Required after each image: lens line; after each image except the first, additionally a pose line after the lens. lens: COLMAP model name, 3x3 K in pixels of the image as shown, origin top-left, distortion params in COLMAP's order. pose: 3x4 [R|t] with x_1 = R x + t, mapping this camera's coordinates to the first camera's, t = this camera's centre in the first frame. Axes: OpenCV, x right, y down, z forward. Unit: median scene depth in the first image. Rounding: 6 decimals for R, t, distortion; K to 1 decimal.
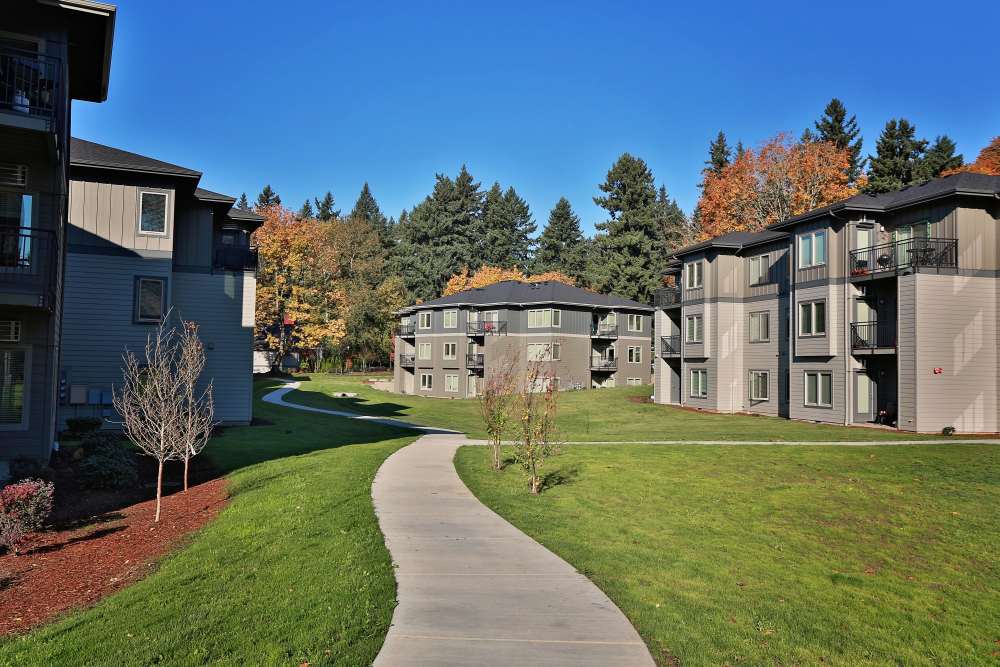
lens RADIAL K [[853.1, 0, 500.0], [0, 853.1, 333.5], [0, 0, 1]] dist [-0.023249, -0.000199]
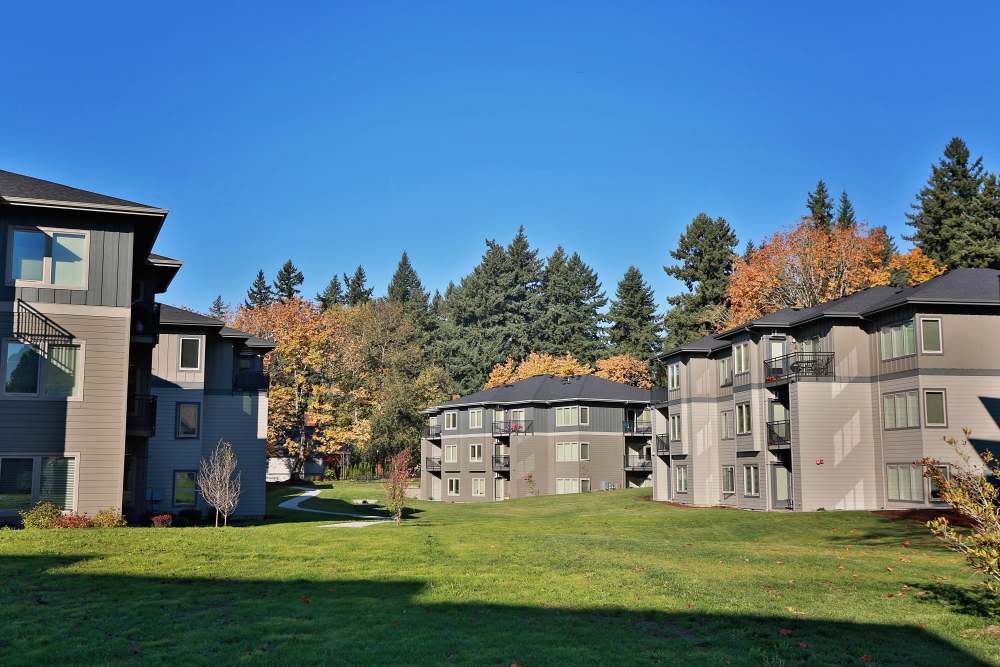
lens RADIAL K [[1145.4, 0, 500.0], [0, 1145.4, 333.5], [0, 0, 1]] dist [0.017984, 0.011590]
pose [[0.995736, -0.030513, -0.087057, 0.074506], [0.023277, 0.996281, -0.082959, -0.004733], [0.089265, 0.080579, 0.992743, -0.238356]]
